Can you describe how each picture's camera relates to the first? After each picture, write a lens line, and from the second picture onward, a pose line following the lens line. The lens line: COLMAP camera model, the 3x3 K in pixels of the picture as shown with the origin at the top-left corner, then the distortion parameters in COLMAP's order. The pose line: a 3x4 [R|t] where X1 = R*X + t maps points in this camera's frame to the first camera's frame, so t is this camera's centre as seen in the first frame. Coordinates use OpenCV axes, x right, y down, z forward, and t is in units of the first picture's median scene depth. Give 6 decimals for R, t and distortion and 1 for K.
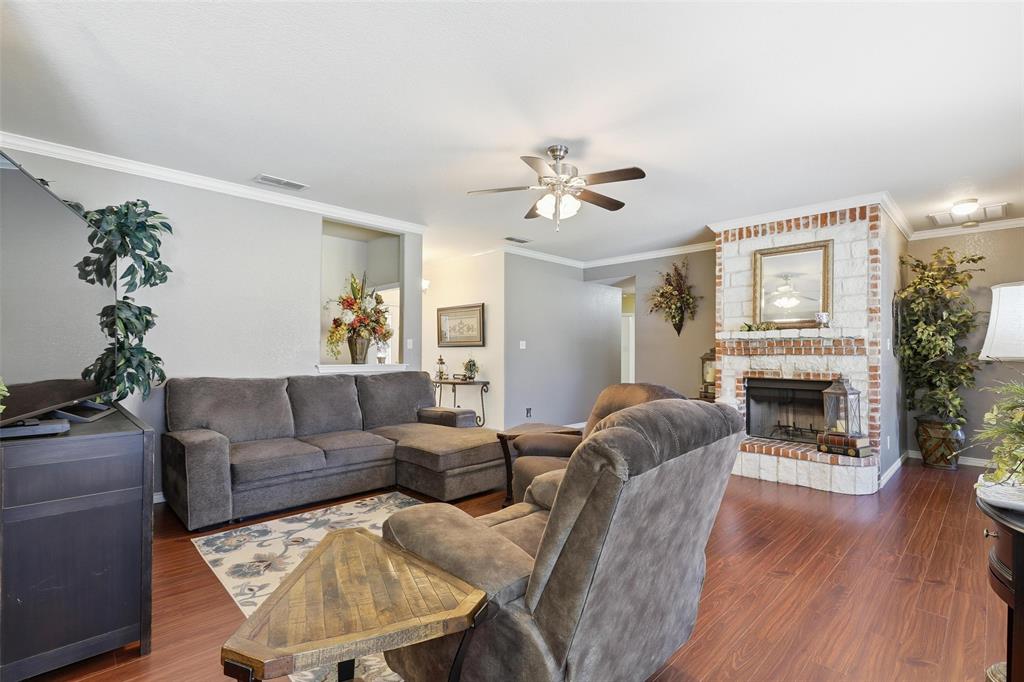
lens RADIAL K [[470.1, 0, 512.0], [0, 470.1, 345.0], [0, 0, 1]] dist [0.000309, 0.000002]
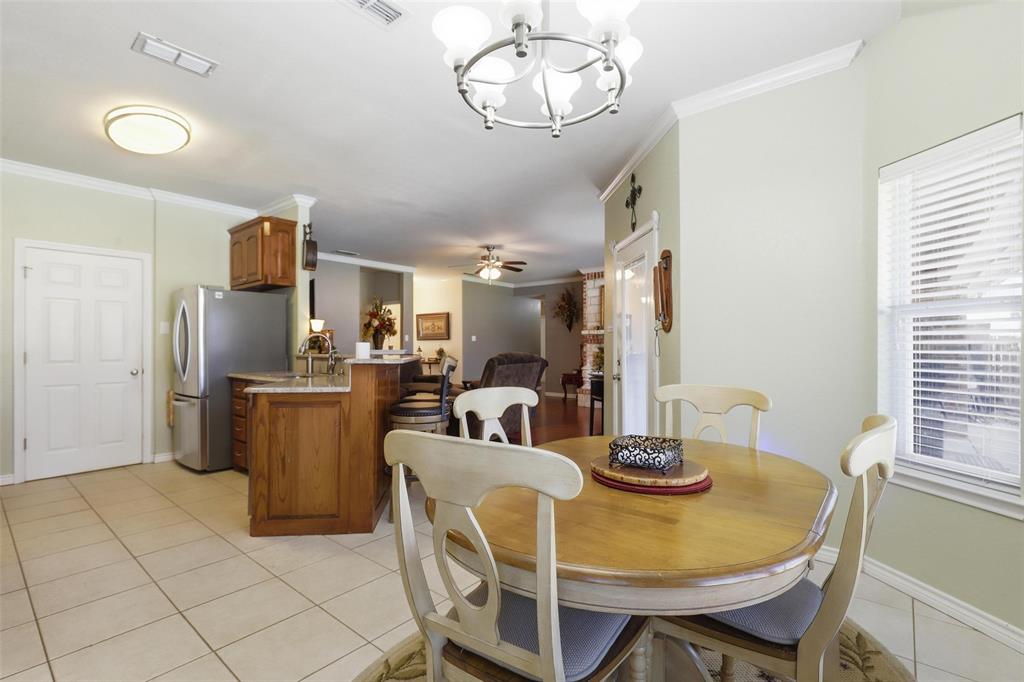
lens RADIAL K [[470.1, 0, 508.6], [0, 470.1, 340.9], [0, 0, 1]] dist [0.000309, 0.000002]
pose [[0.995228, -0.006240, 0.097379, -0.018537], [0.006021, 0.999979, 0.002548, 0.006192], [-0.097393, -0.001949, 0.995244, -0.722441]]
